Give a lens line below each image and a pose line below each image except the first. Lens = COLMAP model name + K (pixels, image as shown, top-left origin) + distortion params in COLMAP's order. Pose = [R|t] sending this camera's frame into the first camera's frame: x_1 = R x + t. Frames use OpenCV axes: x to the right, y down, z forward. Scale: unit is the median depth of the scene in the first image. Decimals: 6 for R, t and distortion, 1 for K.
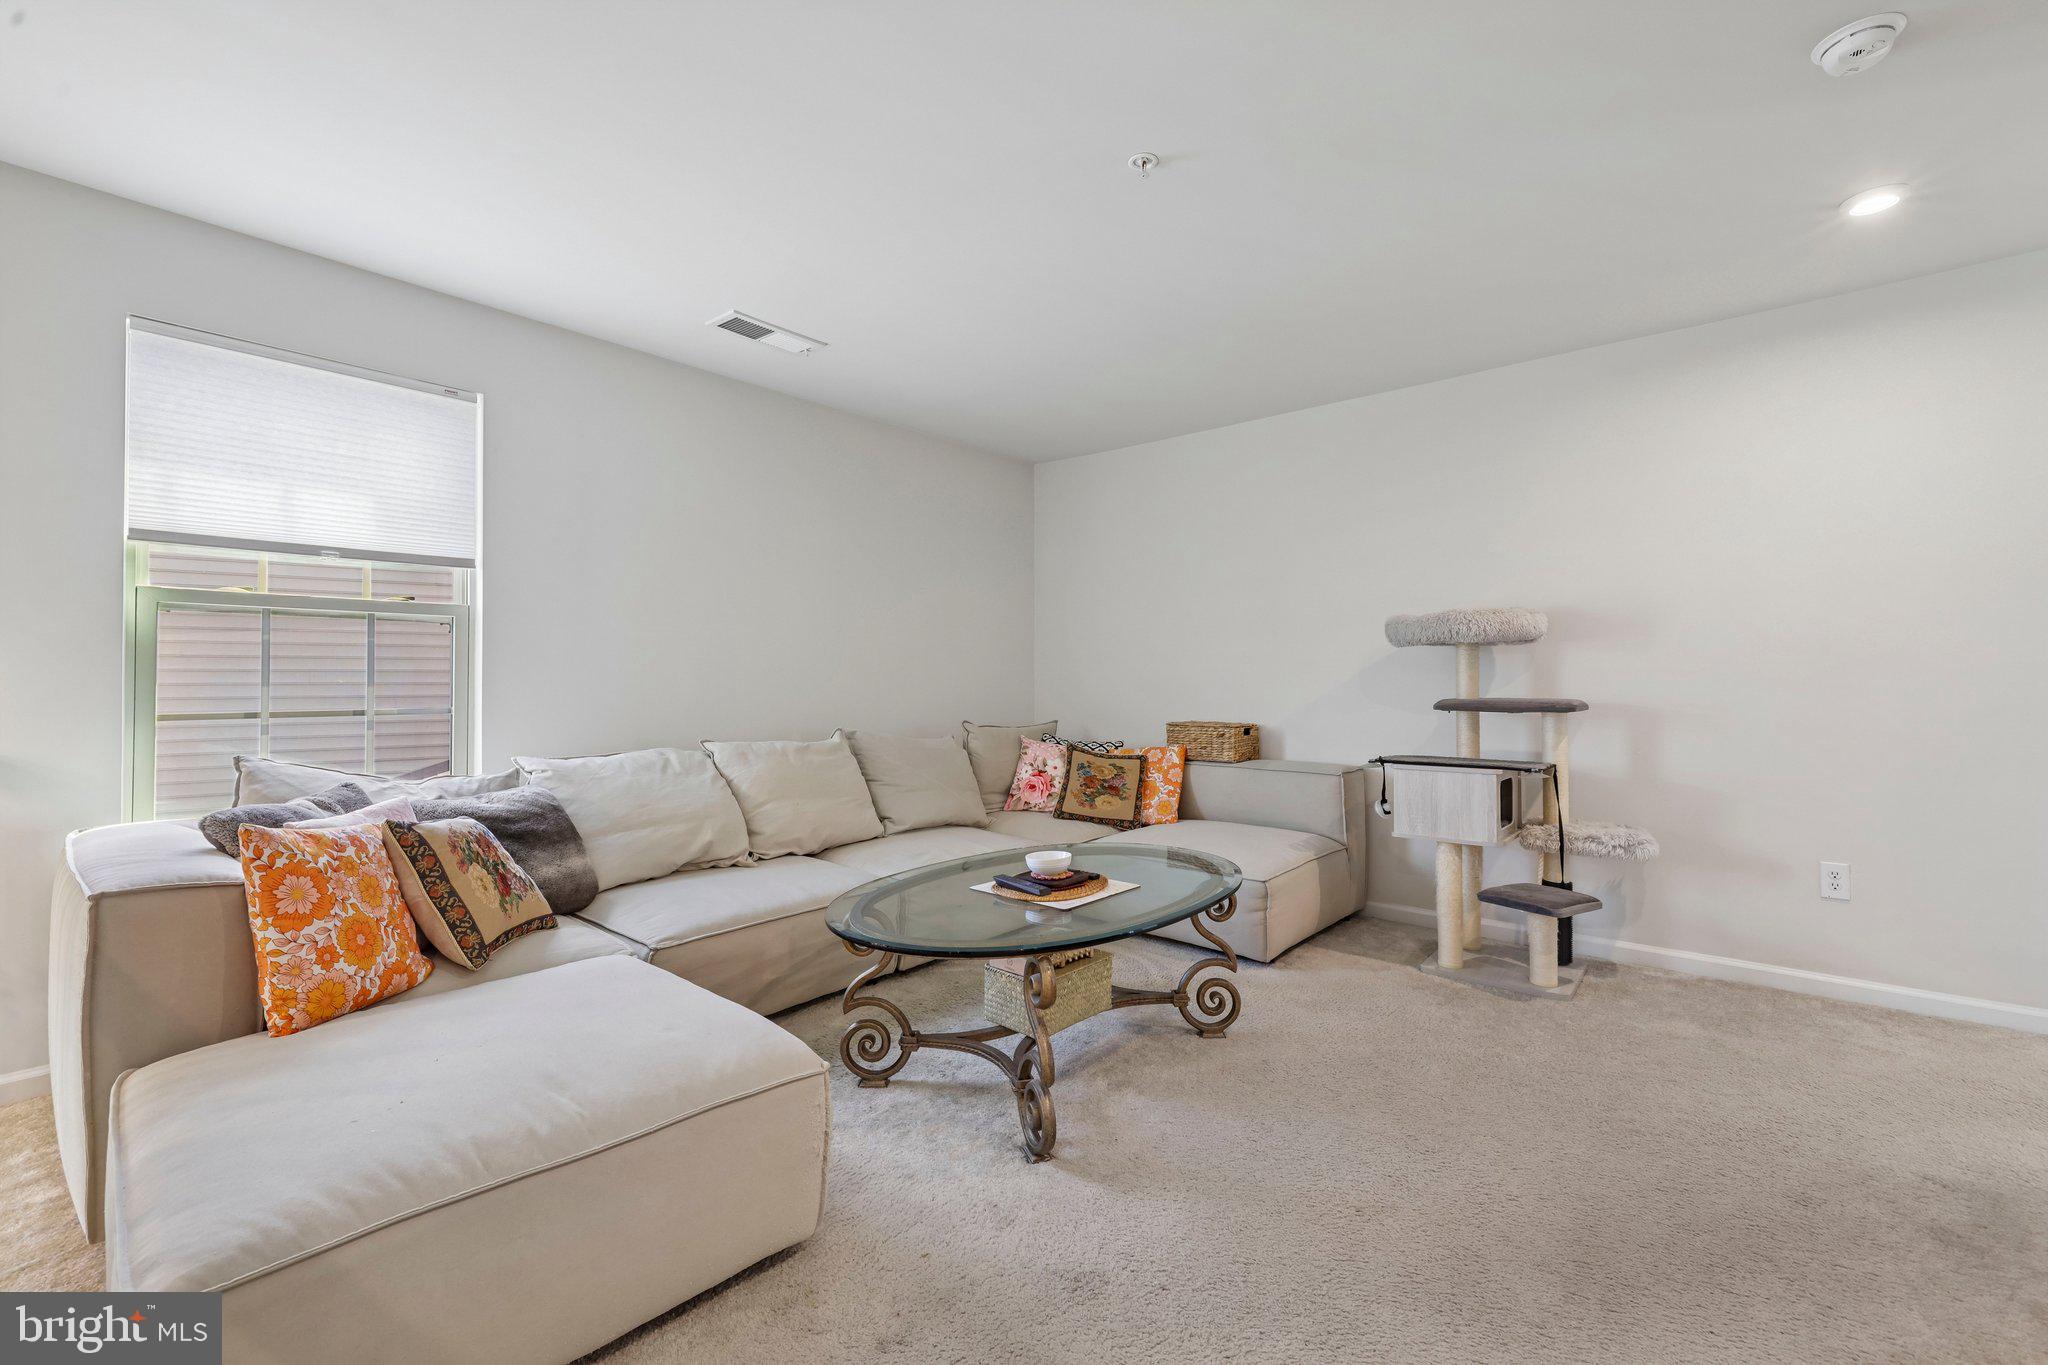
lens RADIAL K [[856.3, 0, 1012.5], [0, 856.3, 677.4], [0, 0, 1]] dist [0.001513, 0.000115]
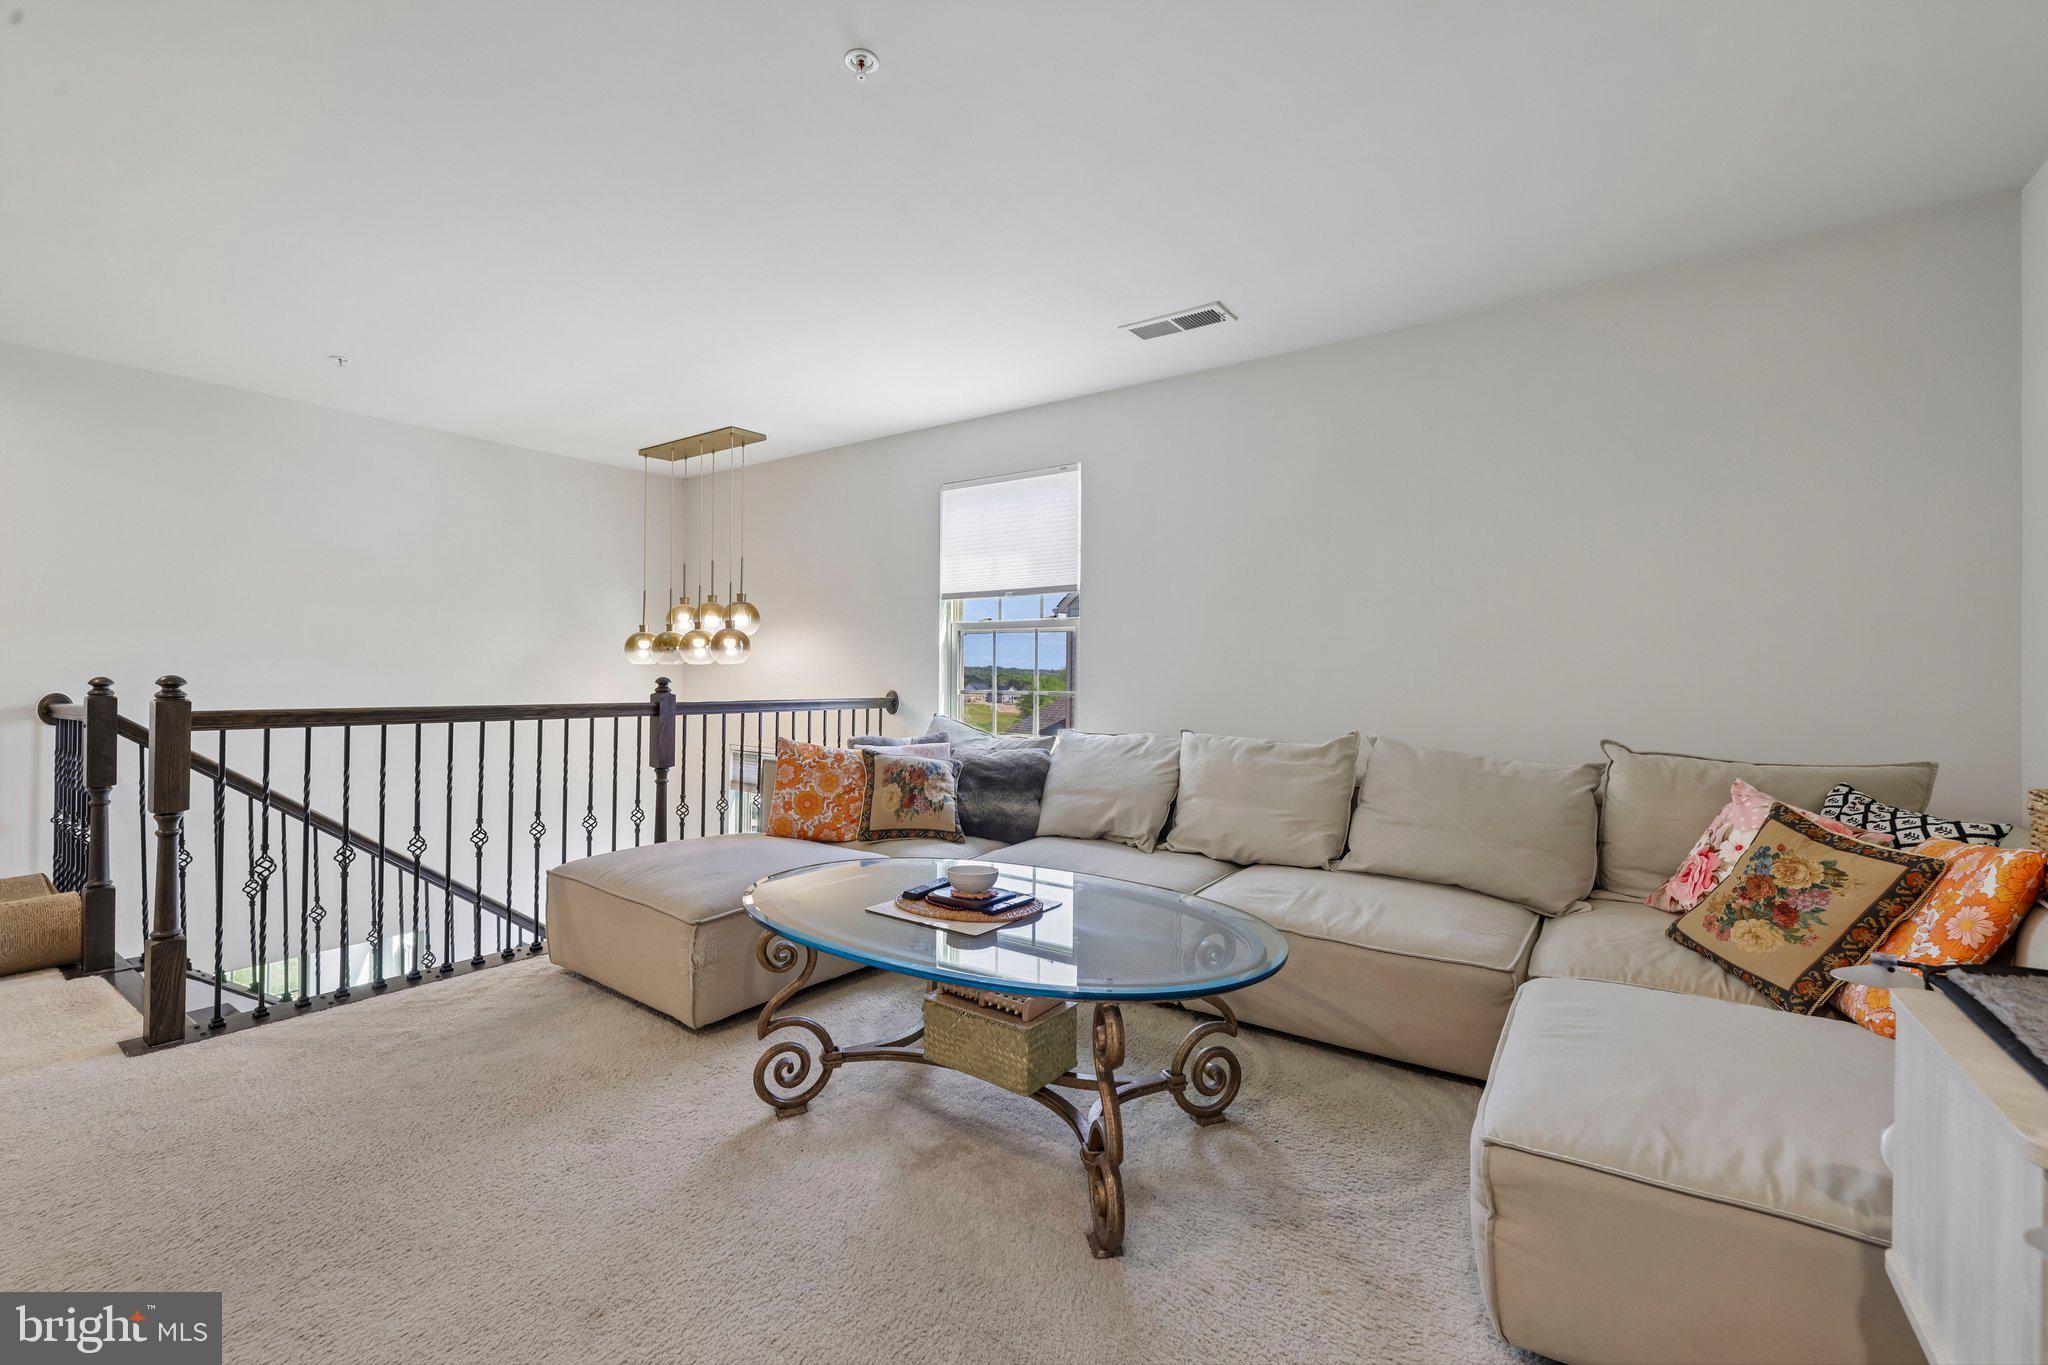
lens RADIAL K [[856.3, 0, 1010.9], [0, 856.3, 678.2], [0, 0, 1]] dist [0.001513, 0.000115]
pose [[0.095741, 0.006250, -0.995387, 0.776377], [0.000842, 0.999979, 0.006360, 0.004418], [0.995406, -0.001447, 0.095734, 0.807220]]
